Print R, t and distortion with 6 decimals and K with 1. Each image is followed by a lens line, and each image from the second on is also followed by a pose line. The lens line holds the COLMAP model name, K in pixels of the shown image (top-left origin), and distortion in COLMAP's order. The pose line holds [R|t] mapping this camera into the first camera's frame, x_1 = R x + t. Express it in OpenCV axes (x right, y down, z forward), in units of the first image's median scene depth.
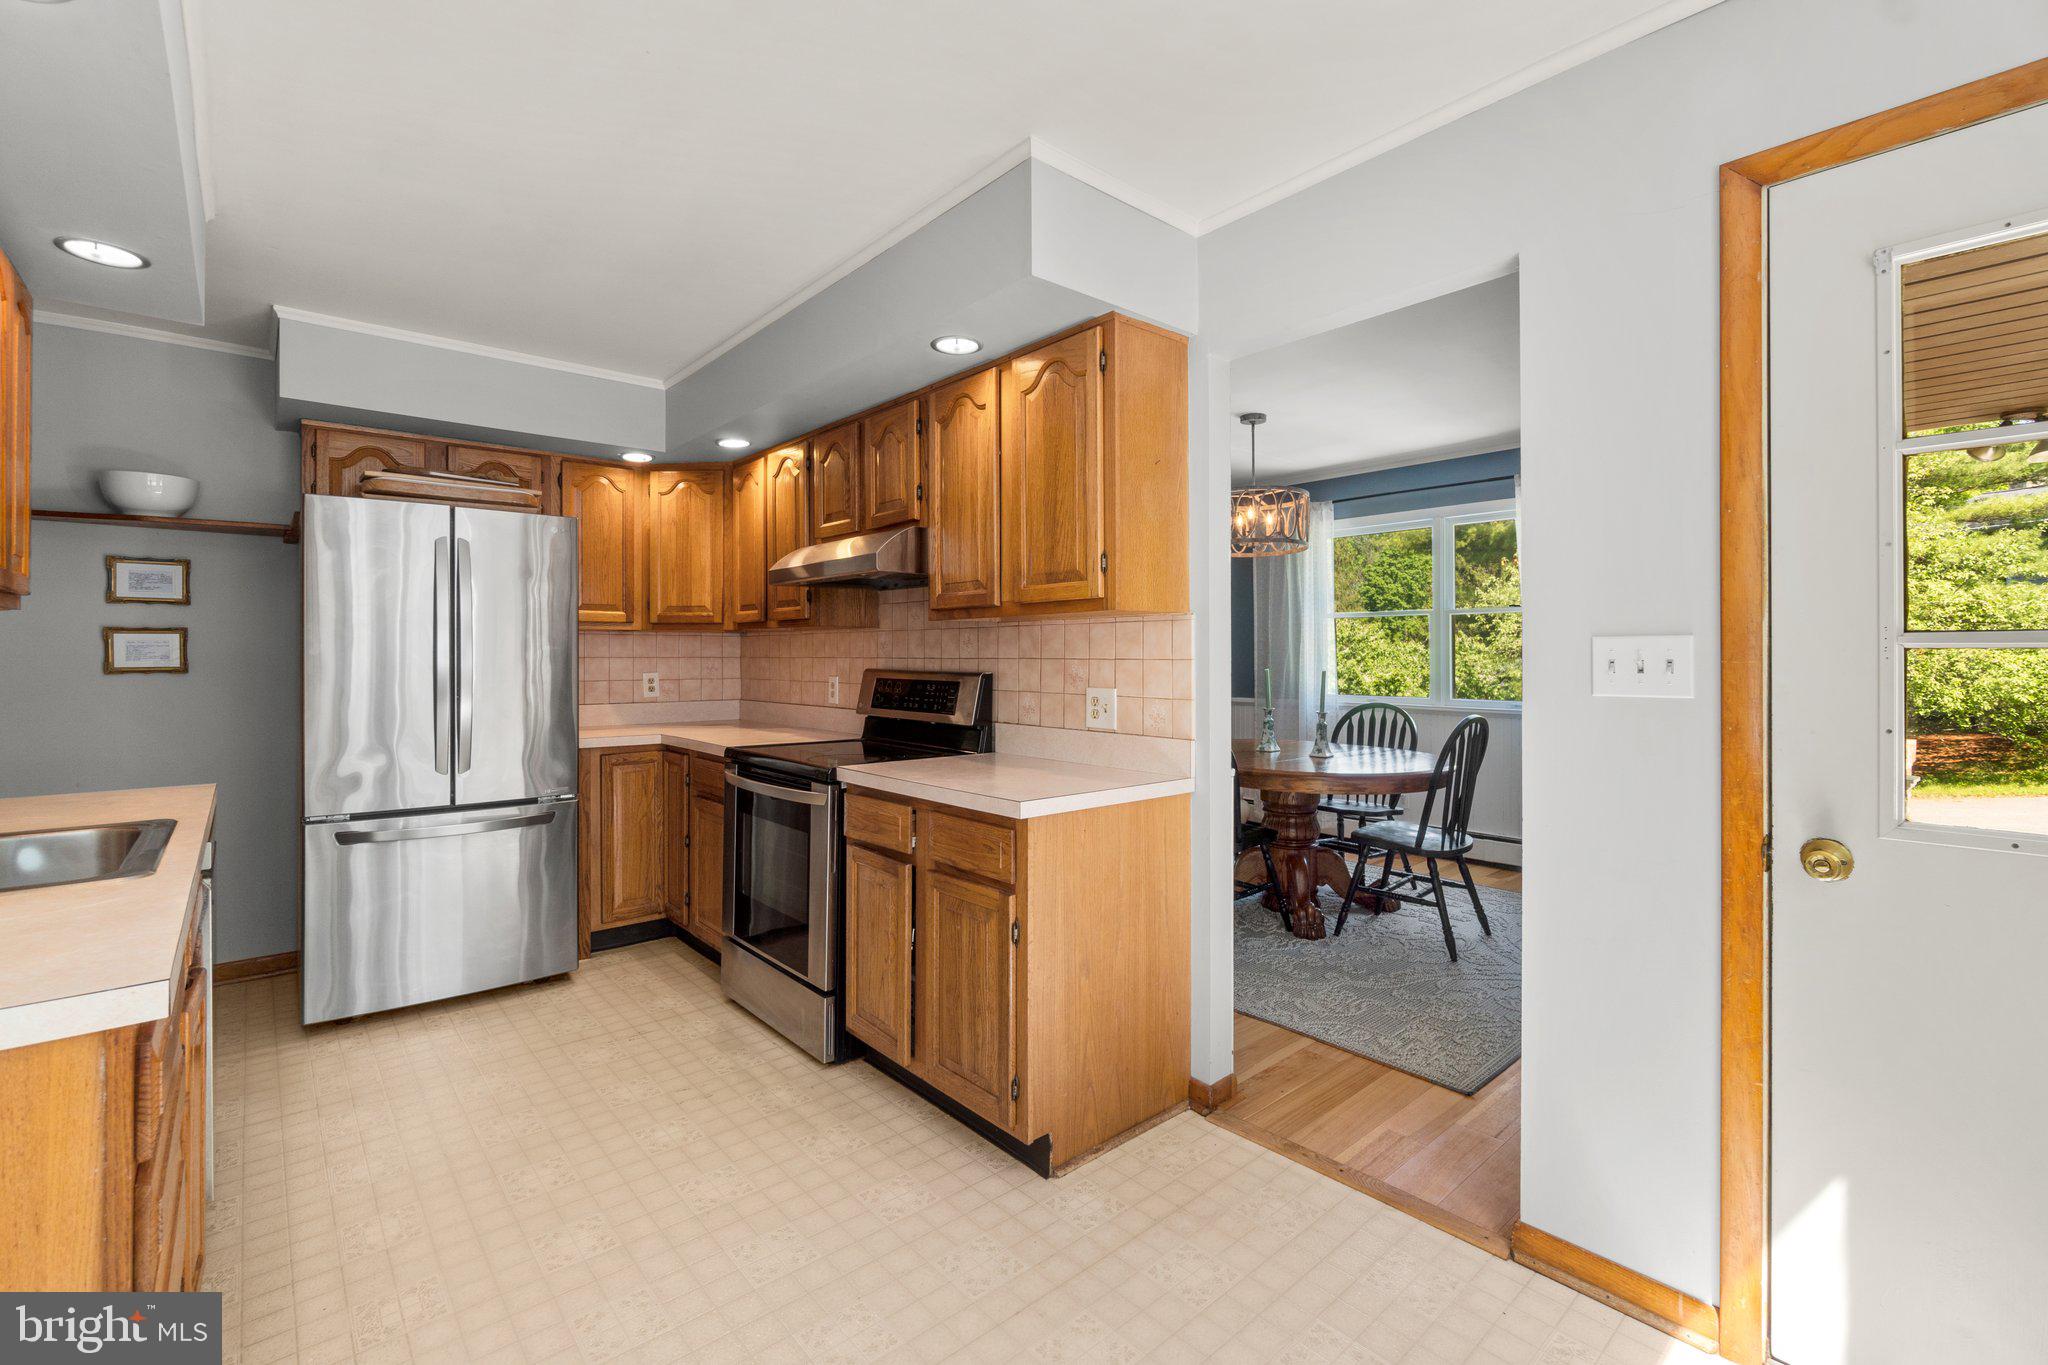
lens RADIAL K [[891.3, 0, 1024.5], [0, 891.3, 658.5], [0, 0, 1]] dist [-0.002385, -0.000012]
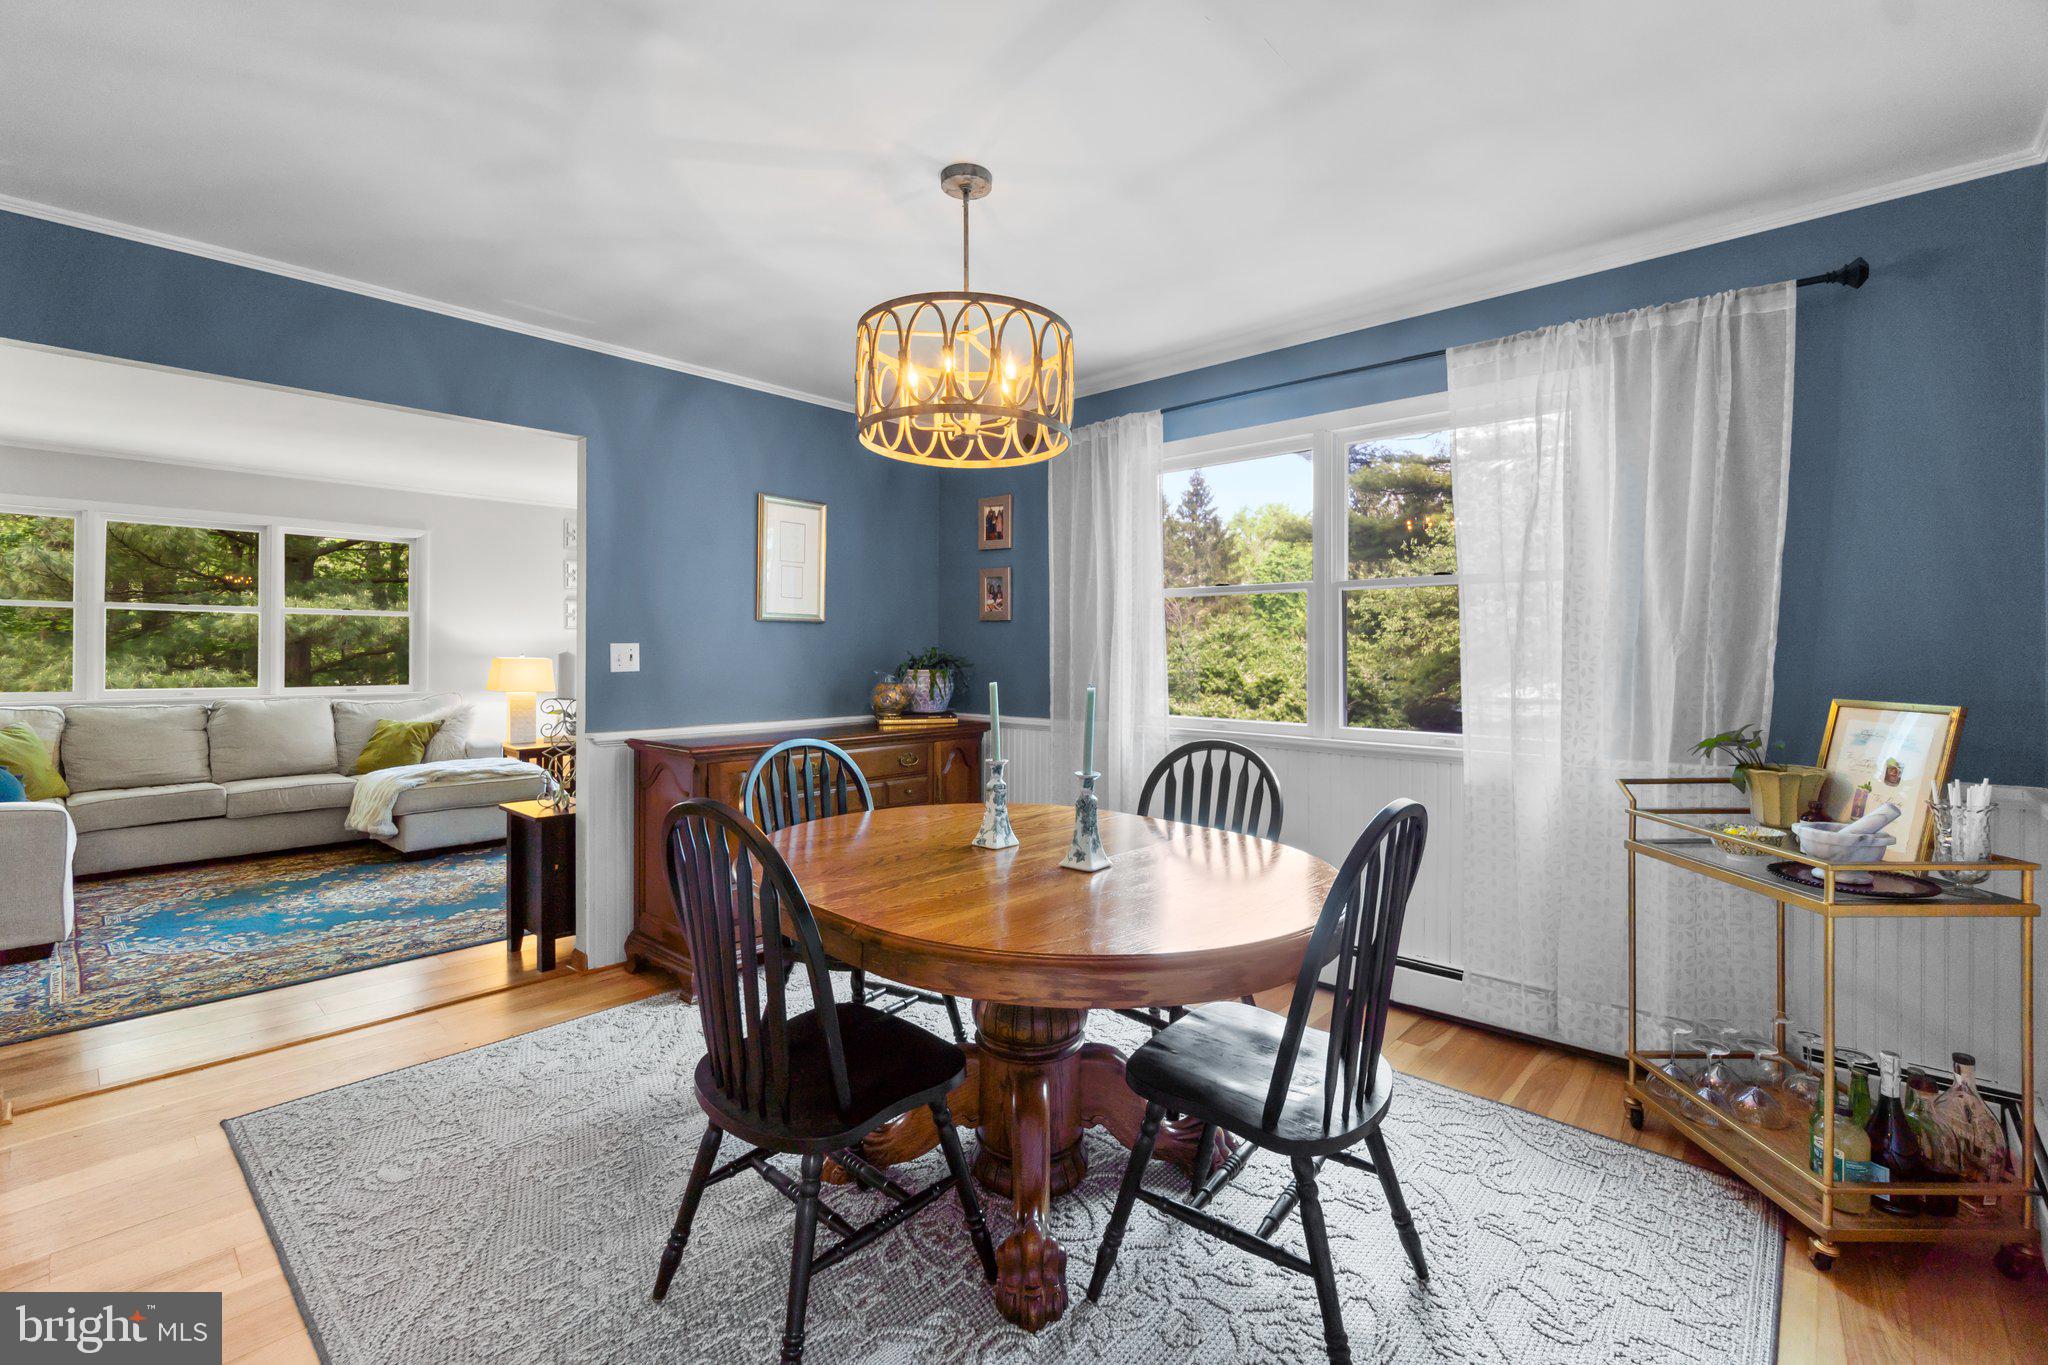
lens RADIAL K [[891.3, 0, 1024.5], [0, 891.3, 658.5], [0, 0, 1]] dist [-0.002385, -0.000012]
pose [[0.993736, 0.003995, 0.111680, 0.211456], [-0.004451, 0.999983, 0.003838, -0.002830], [-0.111663, -0.004311, 0.993737, 0.453006]]
